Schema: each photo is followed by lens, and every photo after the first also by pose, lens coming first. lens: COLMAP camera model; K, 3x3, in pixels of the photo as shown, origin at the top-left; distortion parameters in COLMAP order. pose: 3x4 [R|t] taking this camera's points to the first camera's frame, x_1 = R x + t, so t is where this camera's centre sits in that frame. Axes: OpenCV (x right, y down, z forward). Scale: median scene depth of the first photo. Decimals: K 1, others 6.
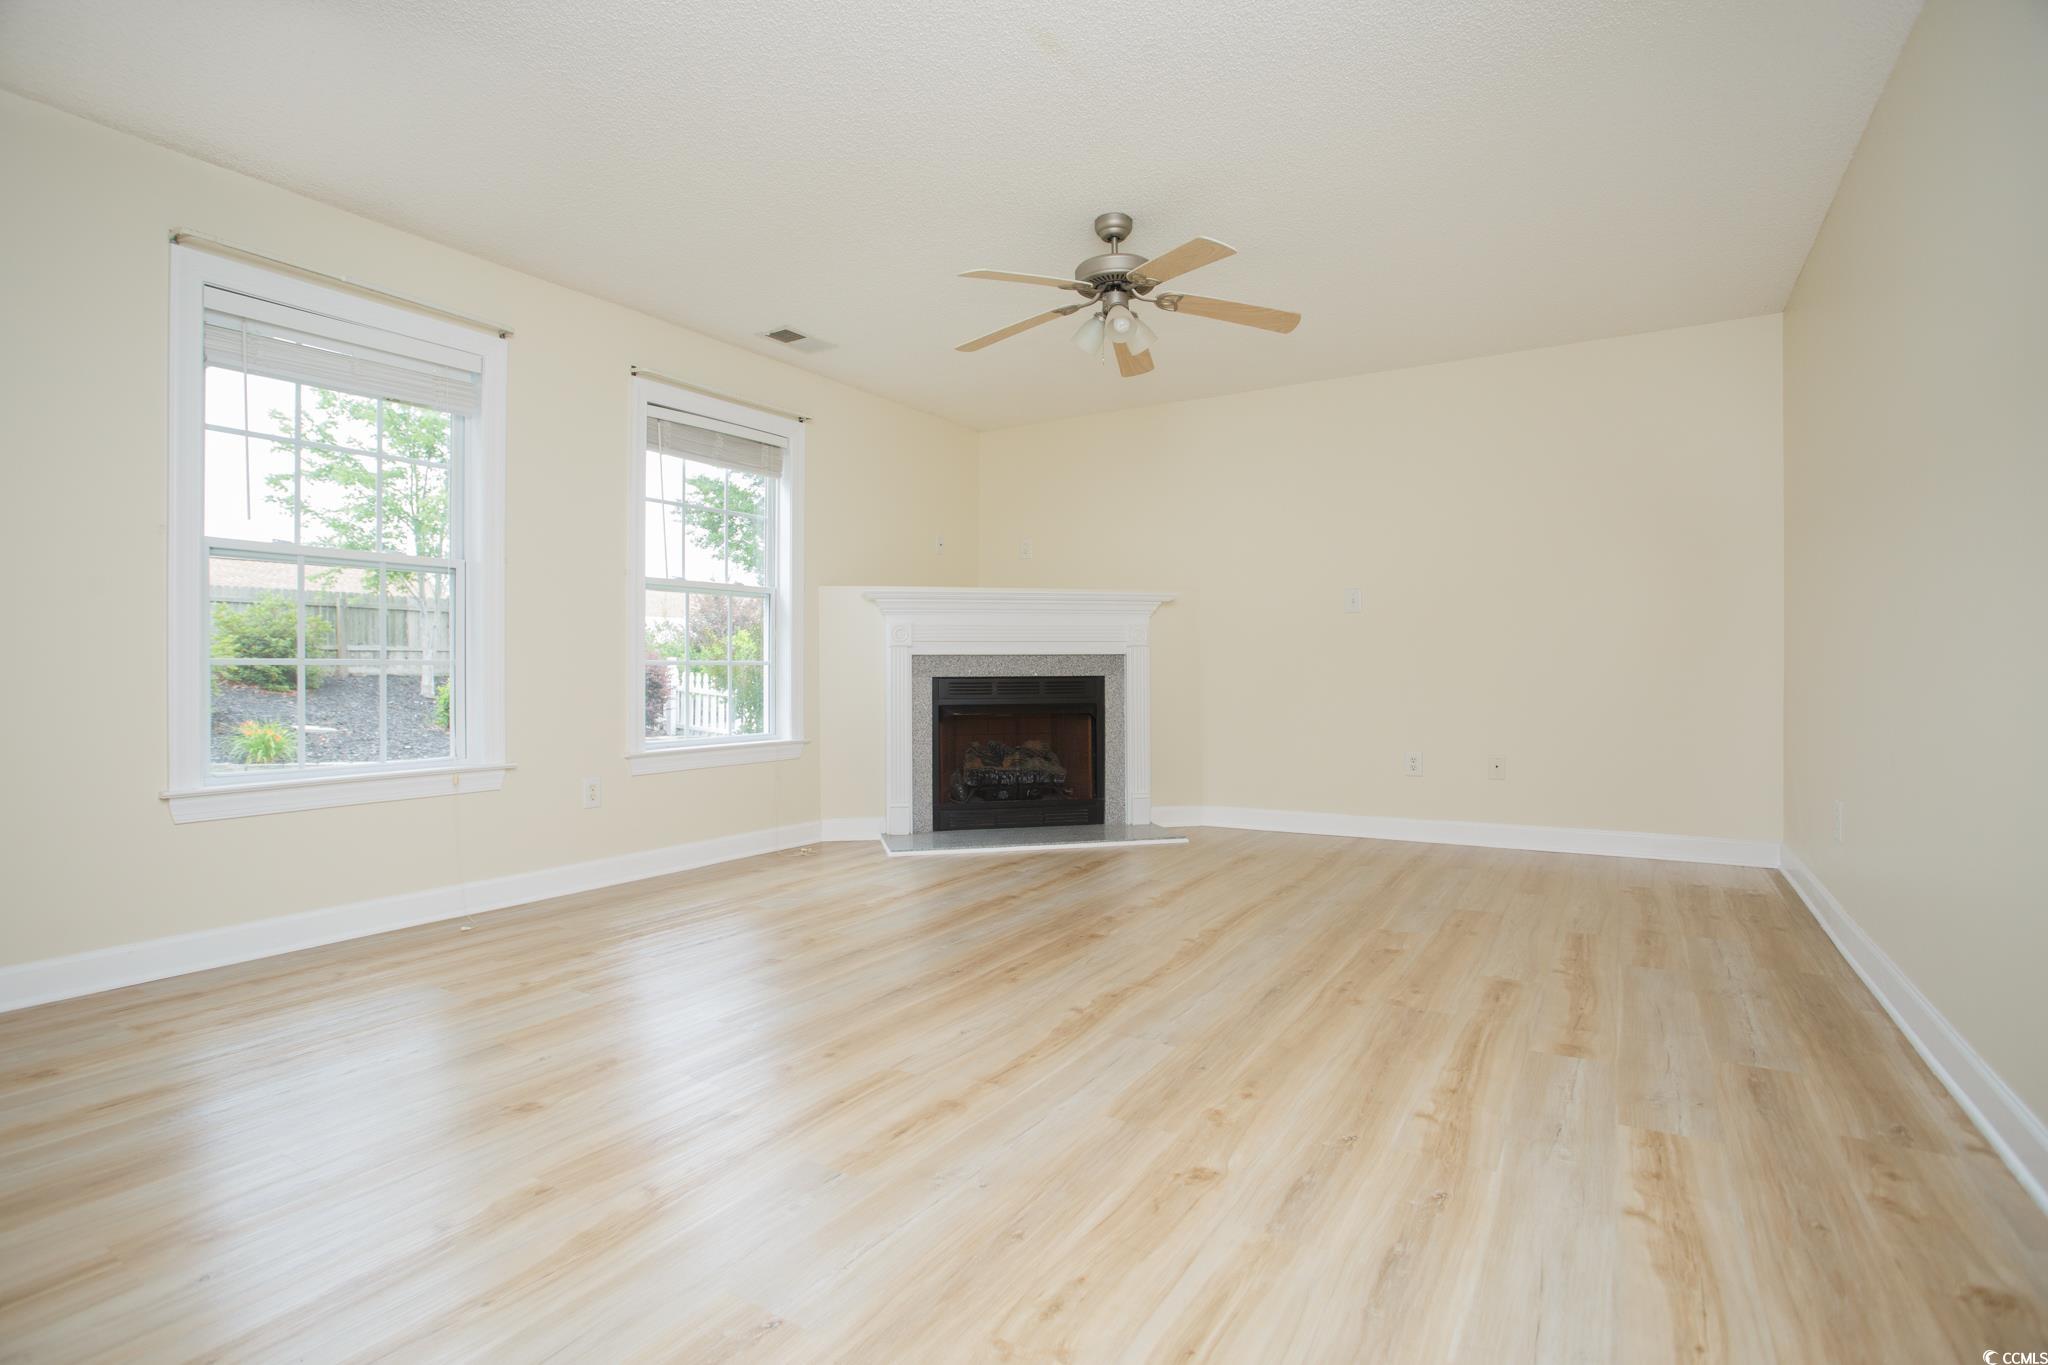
lens RADIAL K [[981.3, 0, 1041.6], [0, 981.3, 669.7], [0, 0, 1]] dist [0.000592, 0.001984]
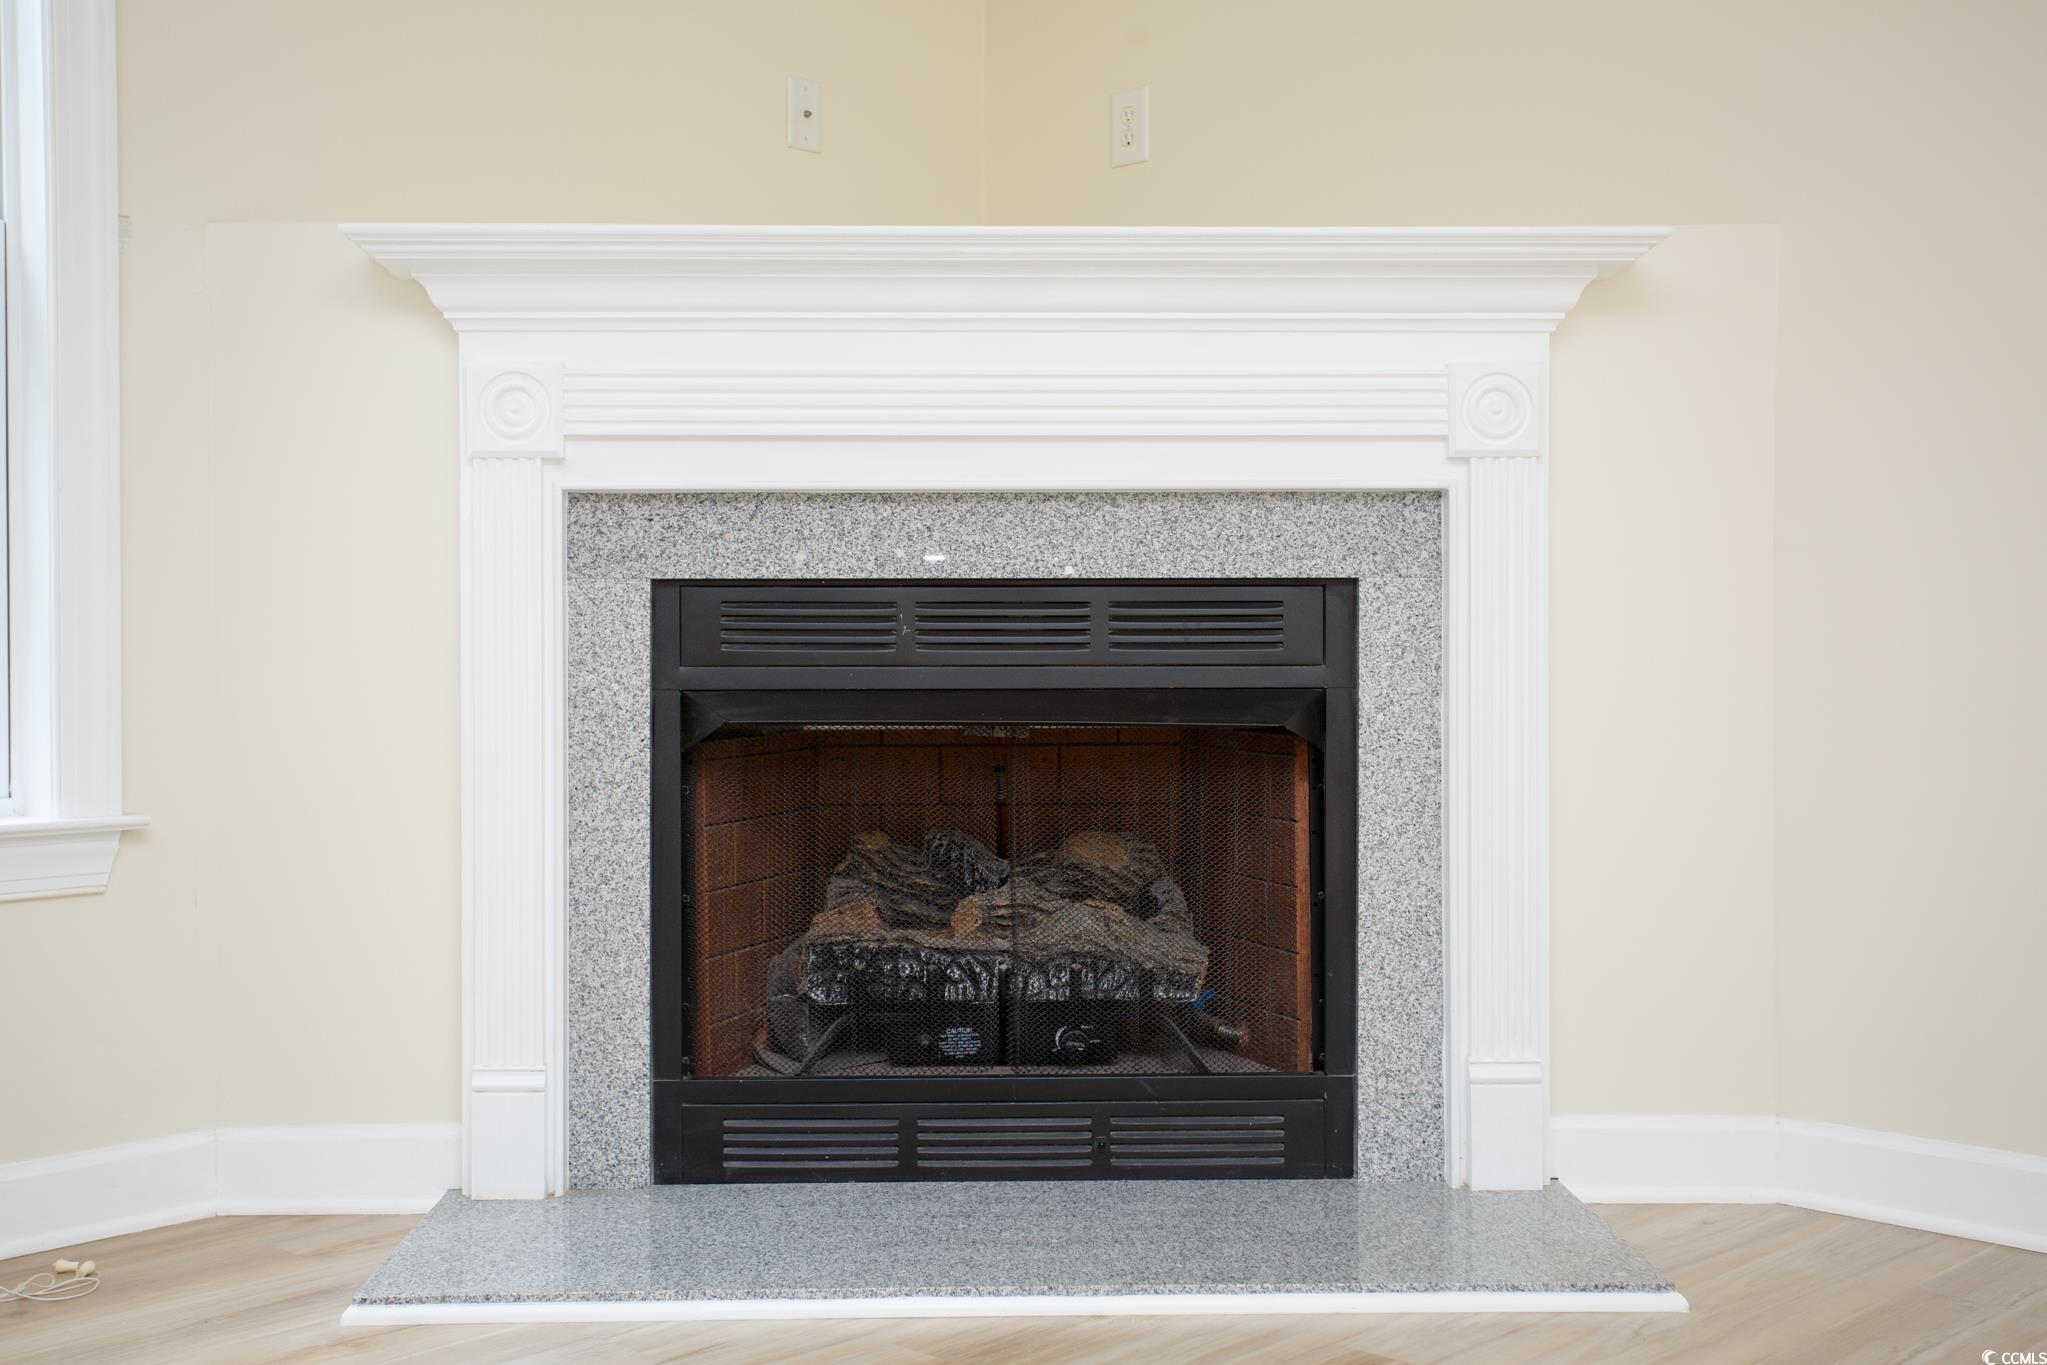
lens RADIAL K [[2302.2, 0, 1017.7], [0, 2302.2, 676.7], [0, 0, 1]] dist [0.059274, 0.000000]
pose [[0.979791, 0.009928, -0.199779, 0.096390], [-0.004407, 0.999596, 0.028062, 0.015114], [0.199977, -0.026614, 0.979439, 0.418403]]
